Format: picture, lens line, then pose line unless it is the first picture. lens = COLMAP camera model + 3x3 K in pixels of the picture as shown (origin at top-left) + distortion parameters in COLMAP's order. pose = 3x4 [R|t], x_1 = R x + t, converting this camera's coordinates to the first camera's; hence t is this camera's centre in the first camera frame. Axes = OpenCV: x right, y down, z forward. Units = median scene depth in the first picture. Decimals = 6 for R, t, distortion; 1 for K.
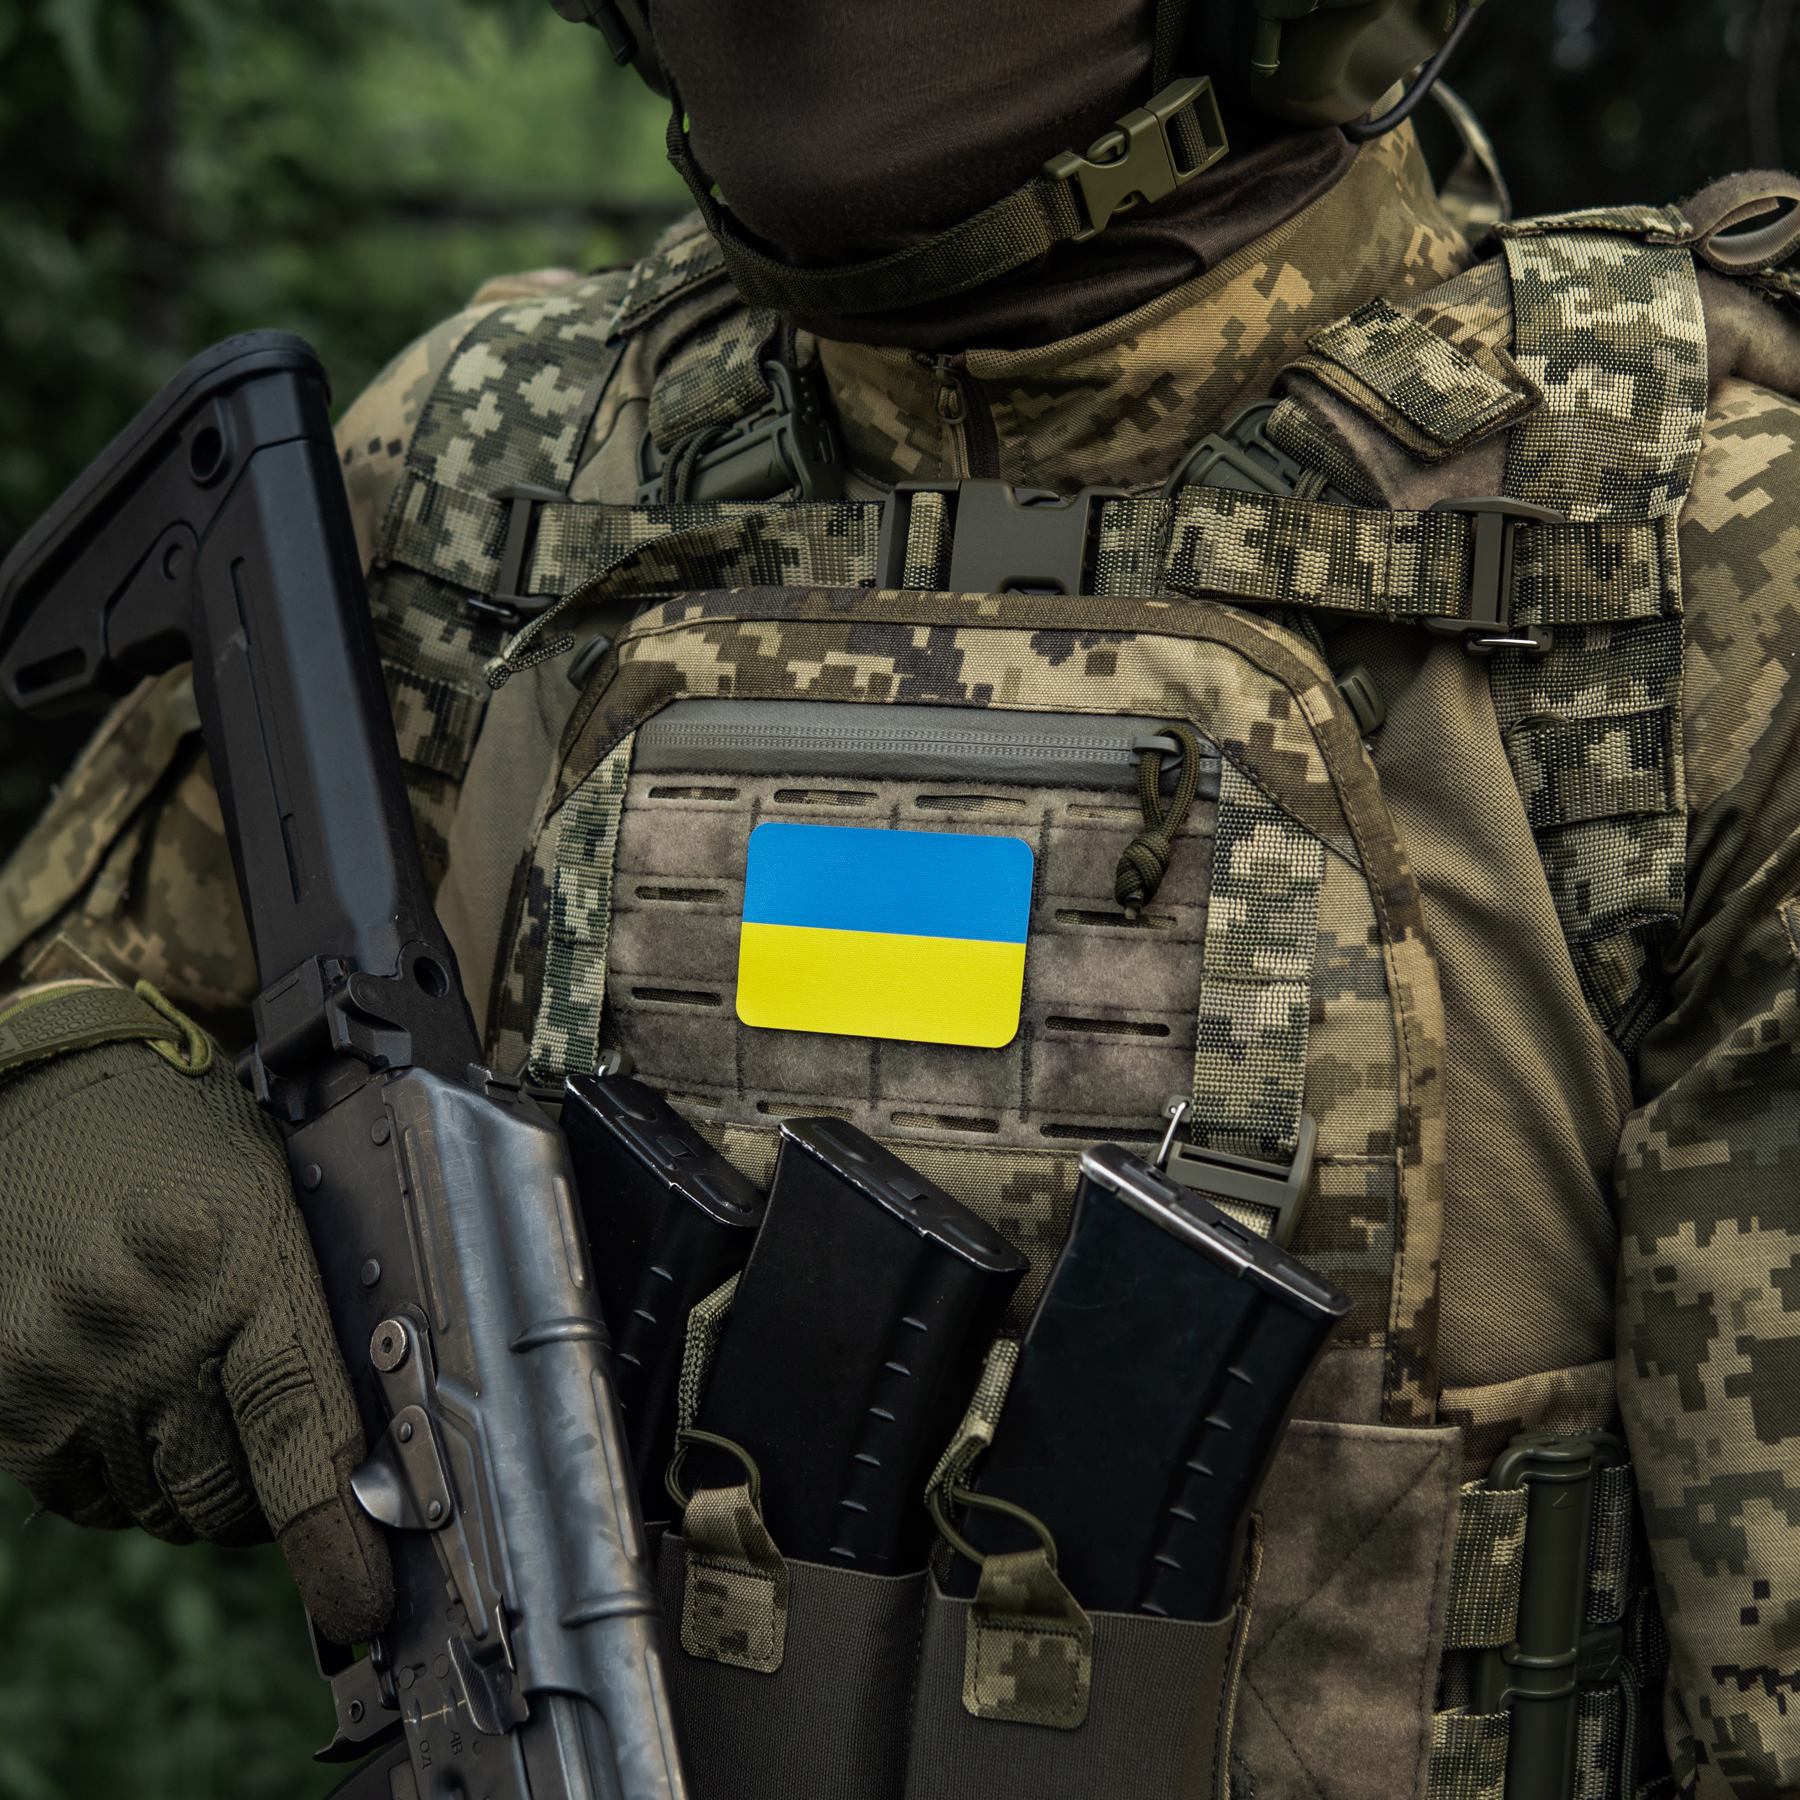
lens RADIAL K [[4899.6, 0, 897.9], [0, 4899.6, 898.9], [0, 0, 1]] dist [0.054168, 0.000000]
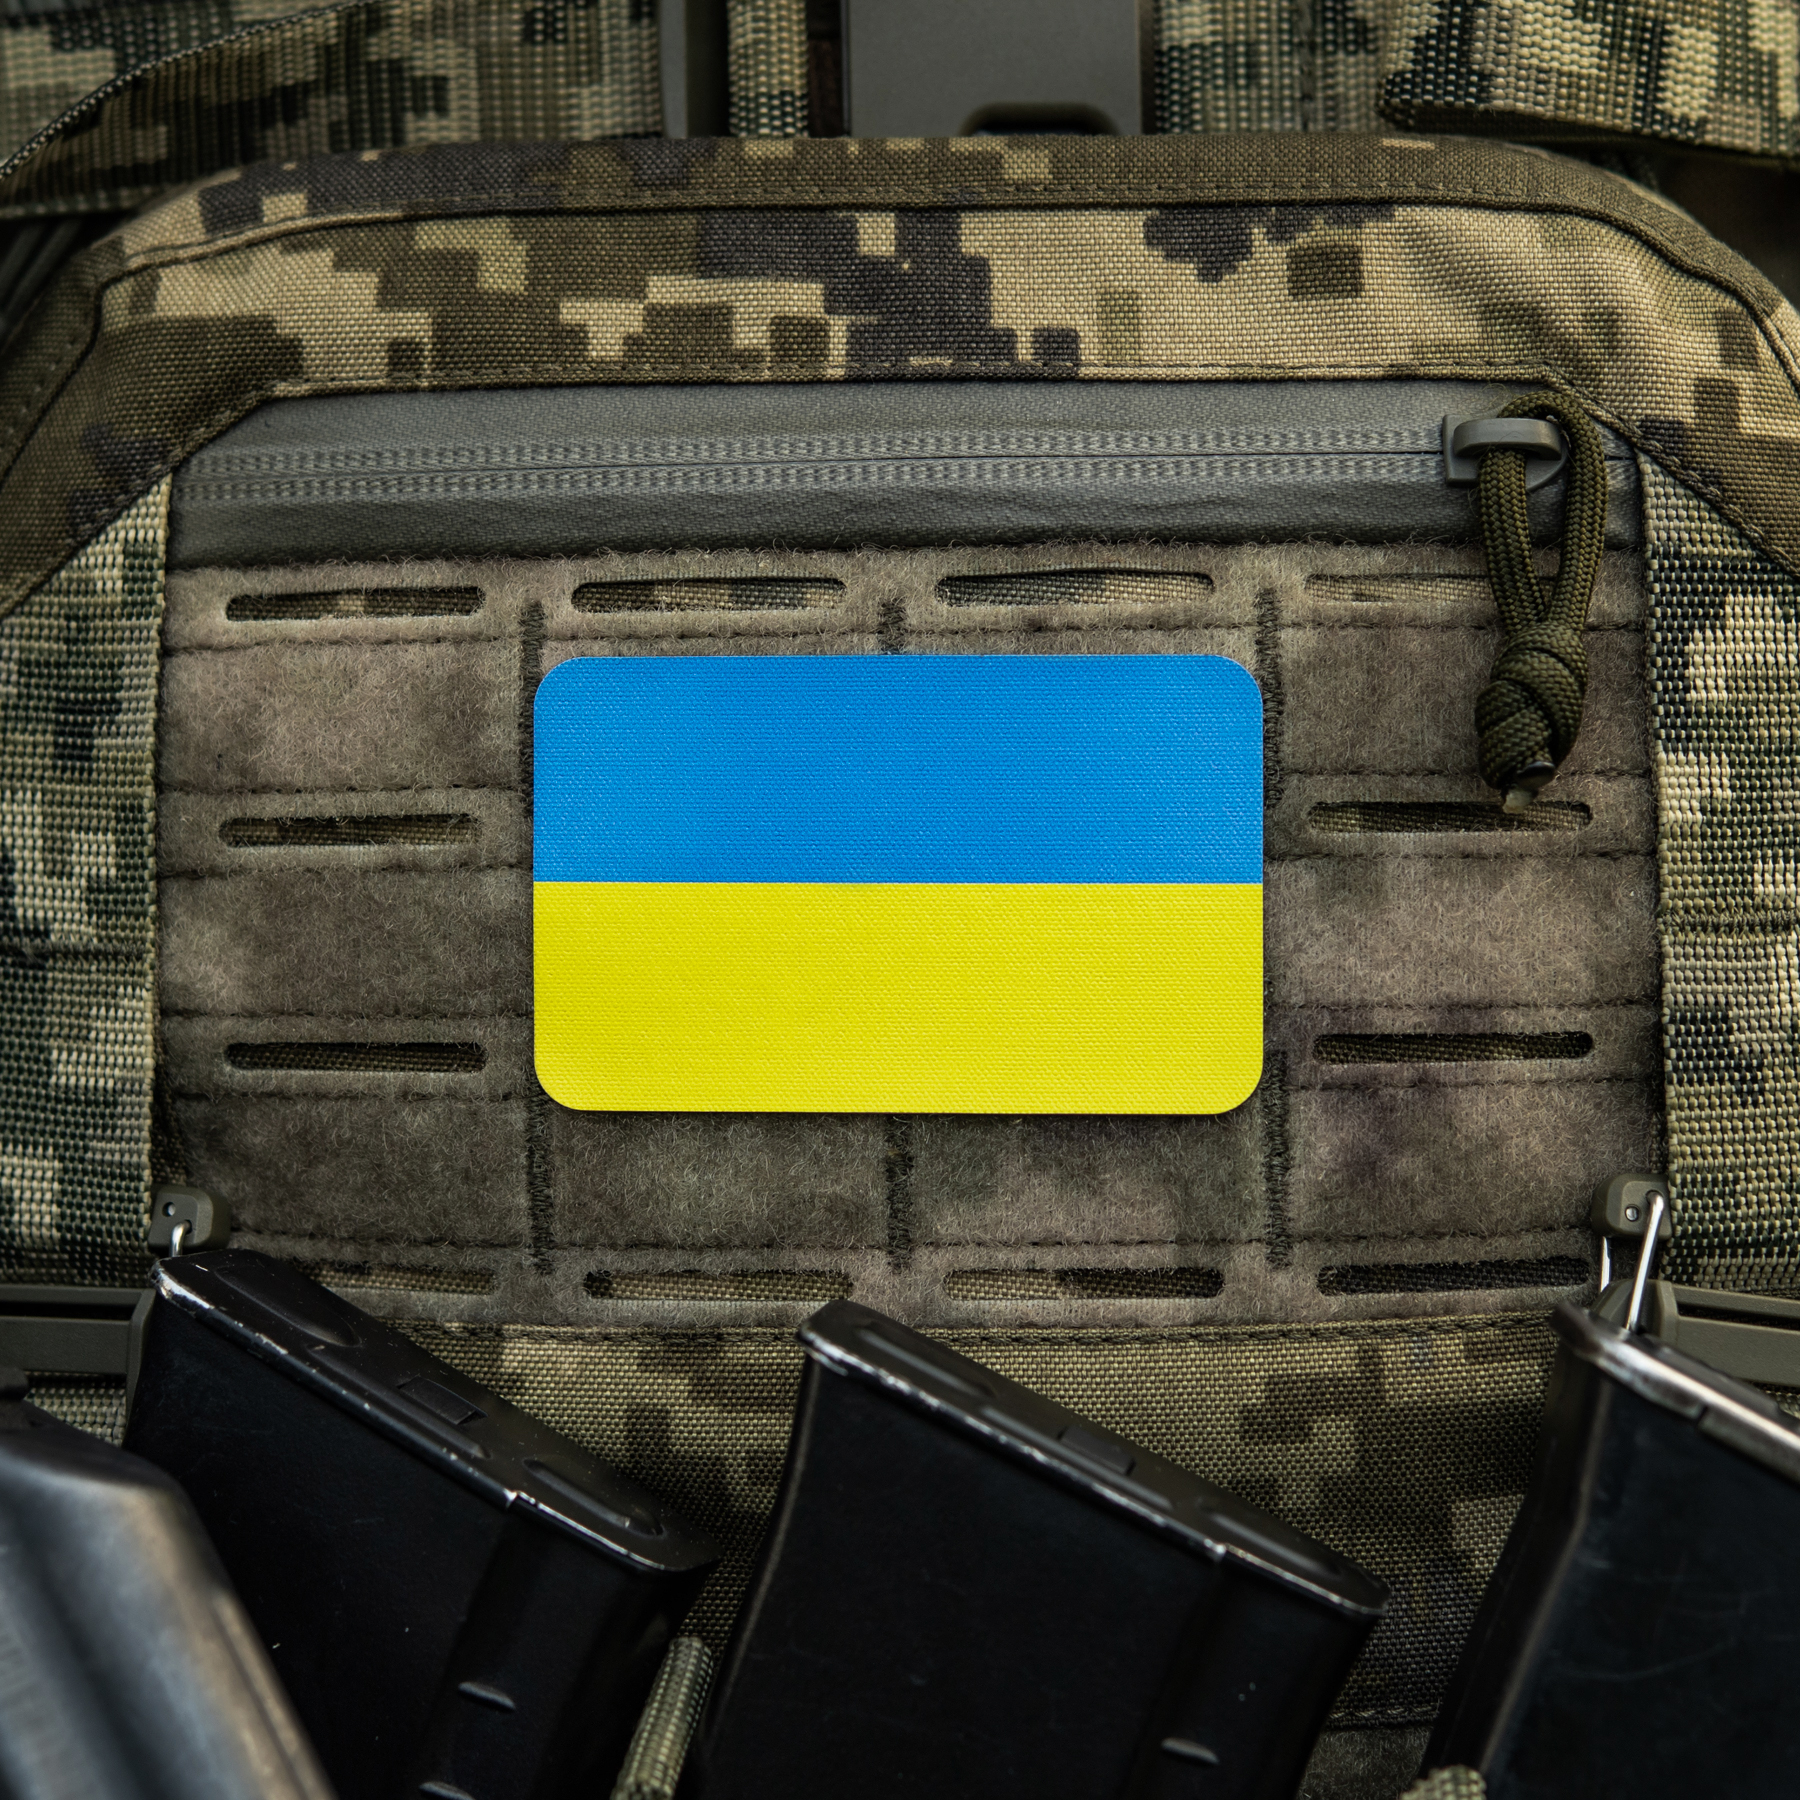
lens RADIAL K [[4899.6, 0, 918.2], [0, 4899.6, 905.2], [0, 0, 1]] dist [0.054168, 0.000000]
pose [[0.897070, -0.077872, 0.434973, -0.201558], [0.064141, 0.996872, 0.046186, -0.011920], [-0.437209, -0.013532, 0.899258, 0.595723]]
